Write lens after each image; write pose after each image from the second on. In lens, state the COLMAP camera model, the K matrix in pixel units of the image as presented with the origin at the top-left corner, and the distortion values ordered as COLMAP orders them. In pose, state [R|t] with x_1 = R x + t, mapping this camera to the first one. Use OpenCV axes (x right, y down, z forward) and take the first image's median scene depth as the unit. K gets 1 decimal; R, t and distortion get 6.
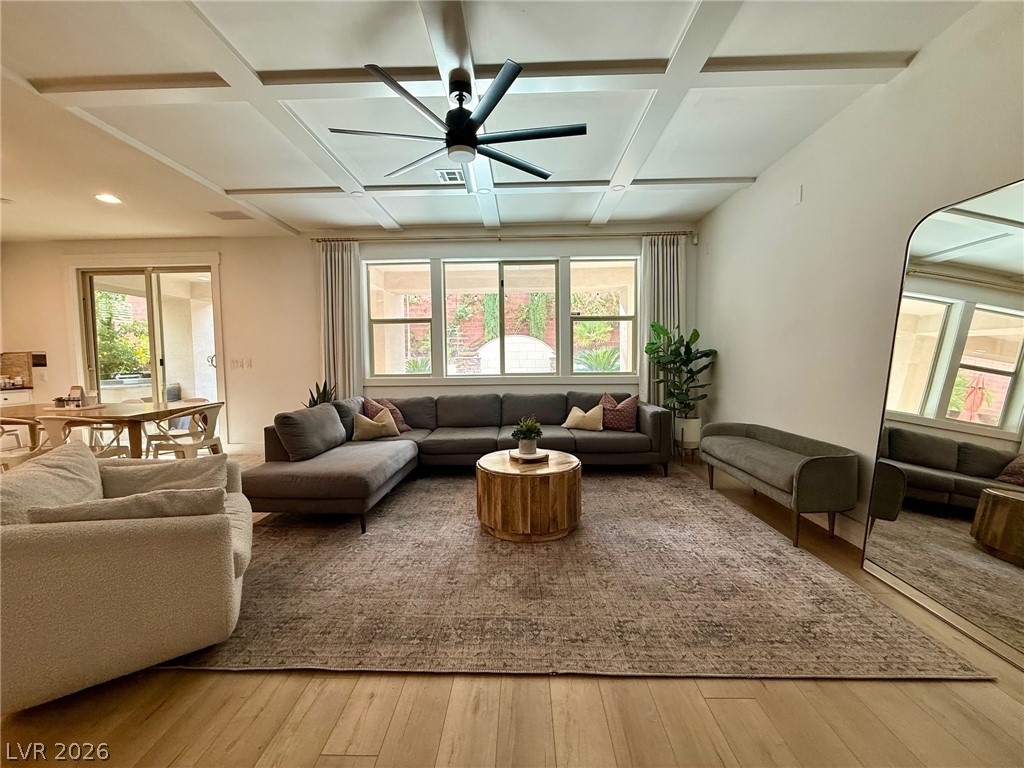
lens RADIAL K [[406.9, 0, 512.0], [0, 406.9, 384.0], [0, 0, 1]] dist [-0.002331, 0.000517]
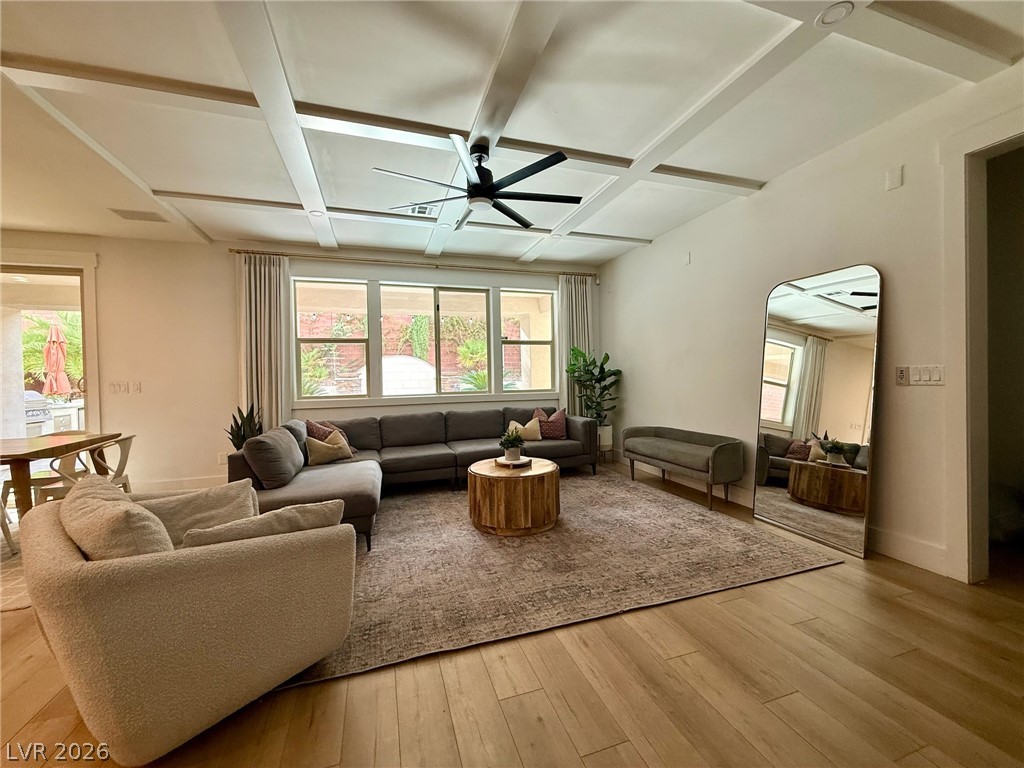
lens RADIAL K [[406.9, 0, 512.0], [0, 406.9, 384.0], [0, 0, 1]] dist [-0.002331, 0.000517]
pose [[0.940904, -0.013303, 0.338413, -0.314652], [0.030383, 0.998515, -0.045224, 0.008039], [-0.337309, 0.052833, 0.939910, -0.078858]]
